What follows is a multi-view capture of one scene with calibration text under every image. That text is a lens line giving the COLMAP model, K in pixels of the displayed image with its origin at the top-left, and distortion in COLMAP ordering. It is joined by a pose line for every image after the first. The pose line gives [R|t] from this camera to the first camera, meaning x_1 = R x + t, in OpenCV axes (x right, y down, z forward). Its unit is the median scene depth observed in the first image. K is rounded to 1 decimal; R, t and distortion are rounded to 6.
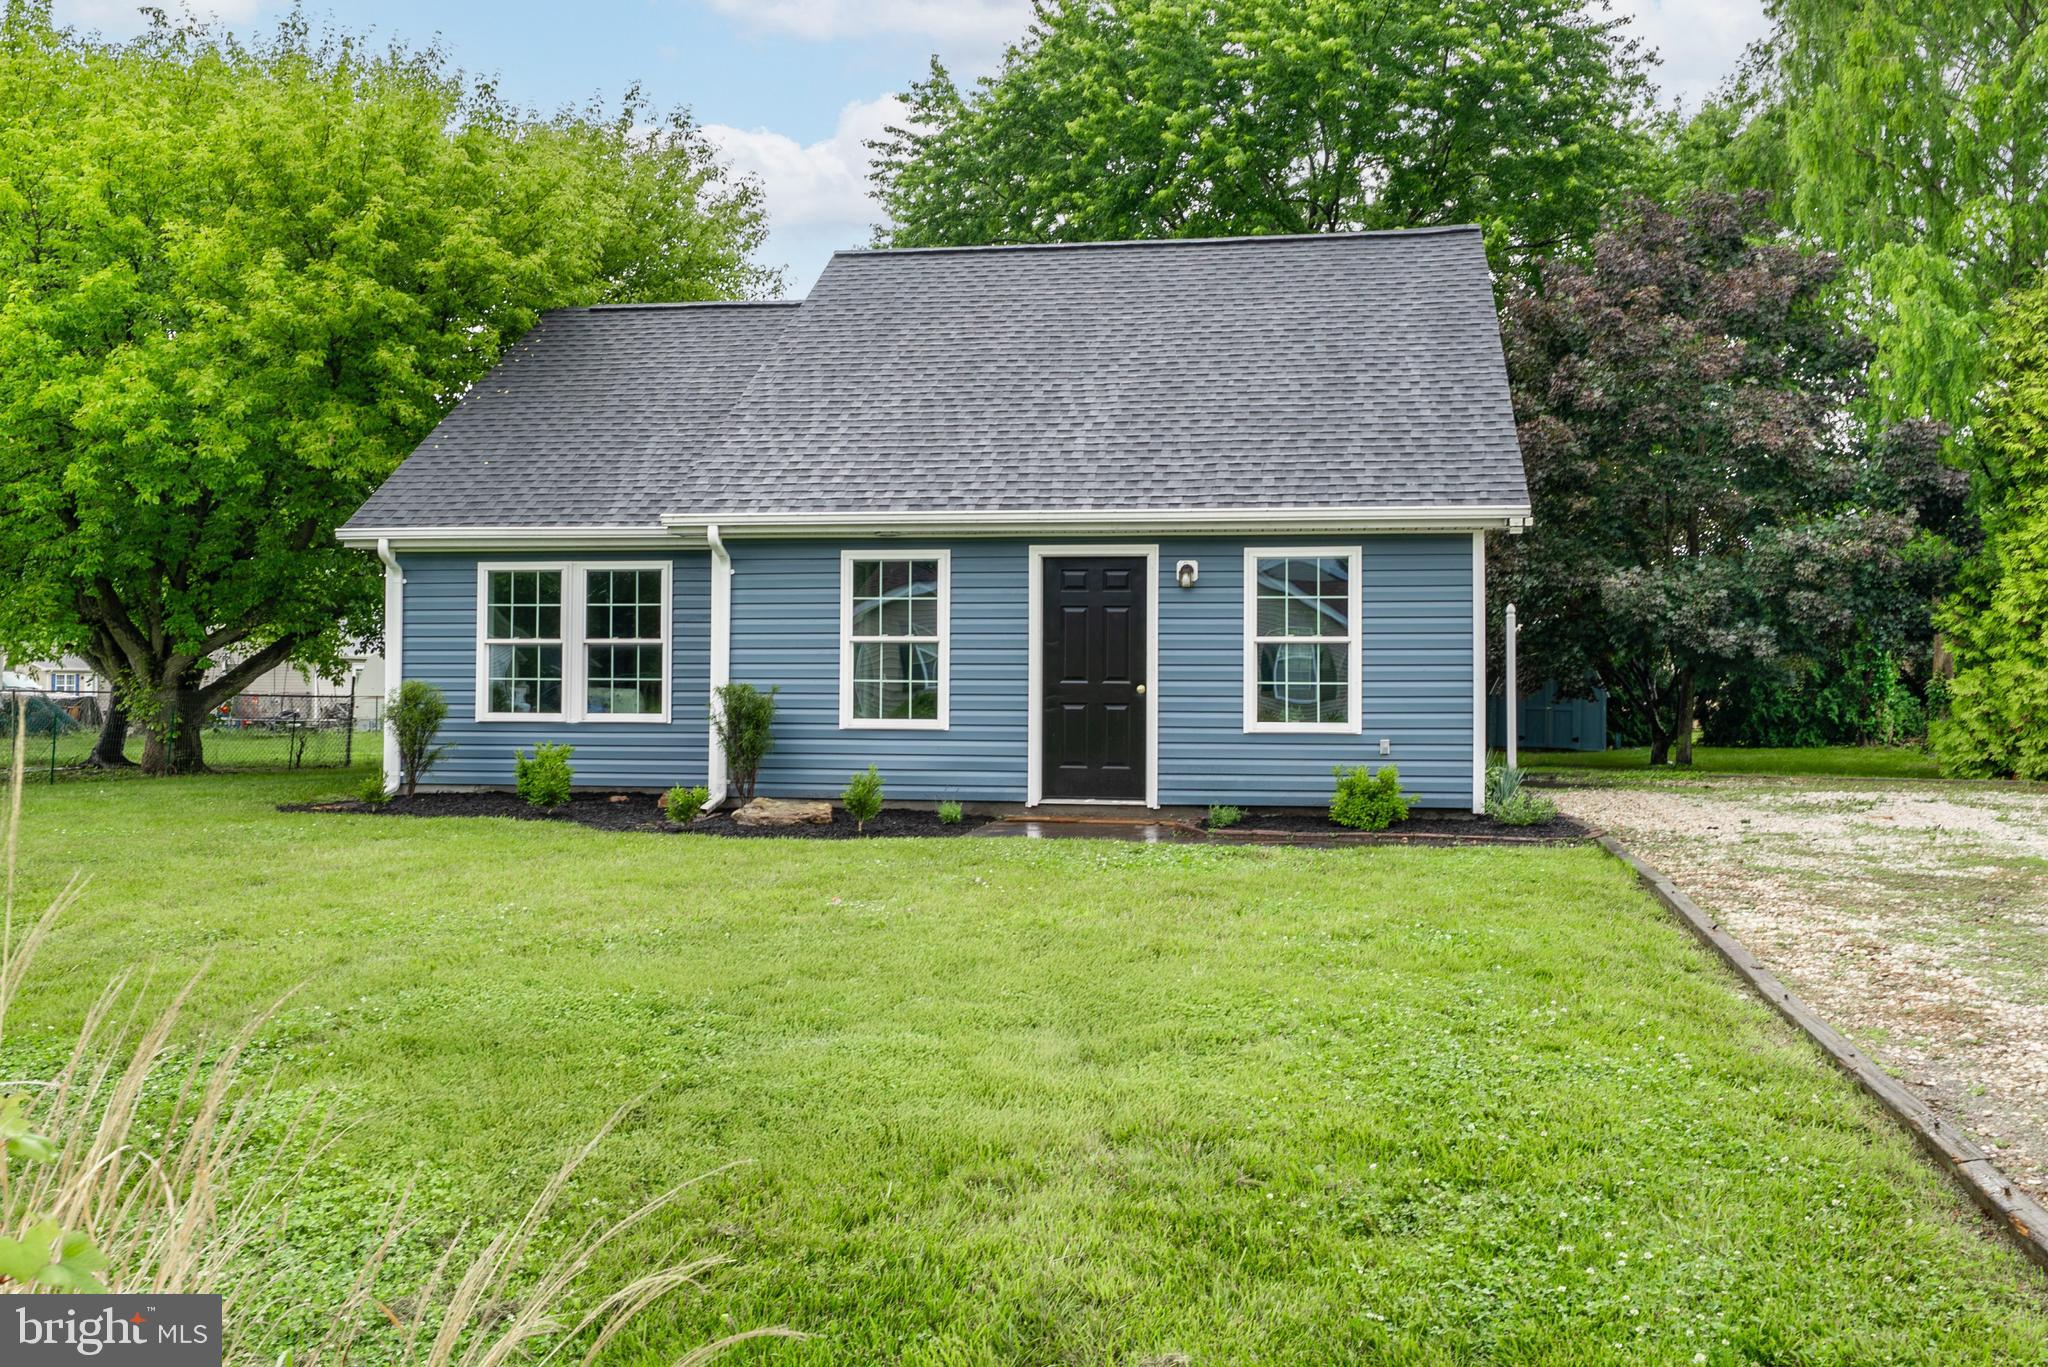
lens RADIAL K [[1917.3, 0, 1024.1], [0, 1917.3, 644.7], [0, 0, 1]] dist [0.011108, 0.003741]
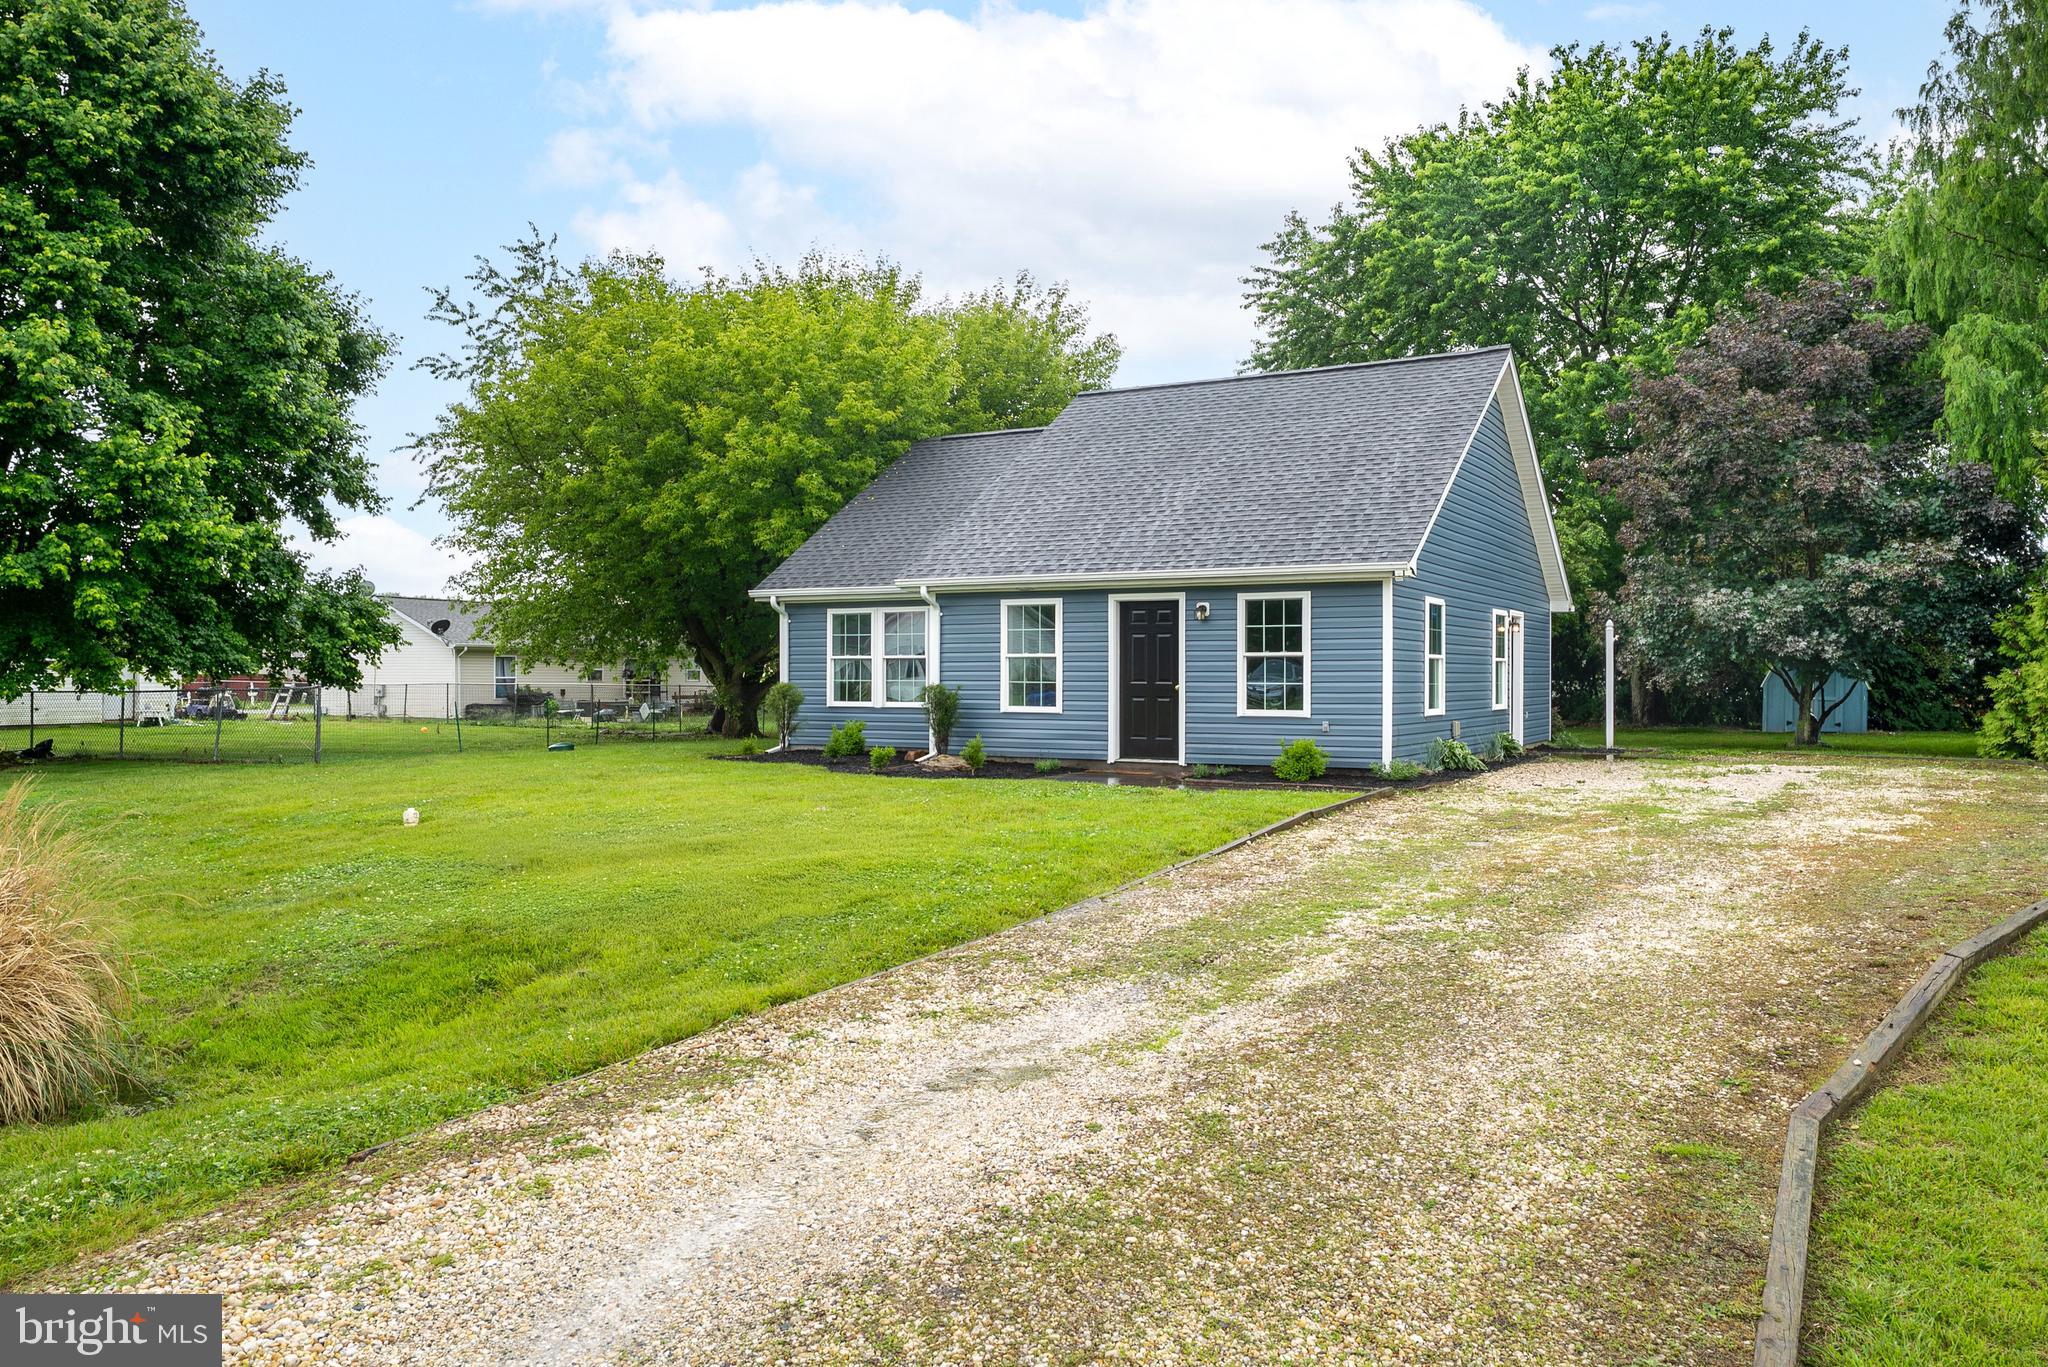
lens RADIAL K [[1528.8, 0, 1024.0], [0, 1528.8, 683.5], [0, 0, 1]] dist [-0.001530, 0.001684]
pose [[0.935457, -0.000815, -0.353441, 0.297155], [0.009947, 0.999662, 0.024022, -0.008100], [0.353301, -0.025987, 0.935149, -0.142232]]
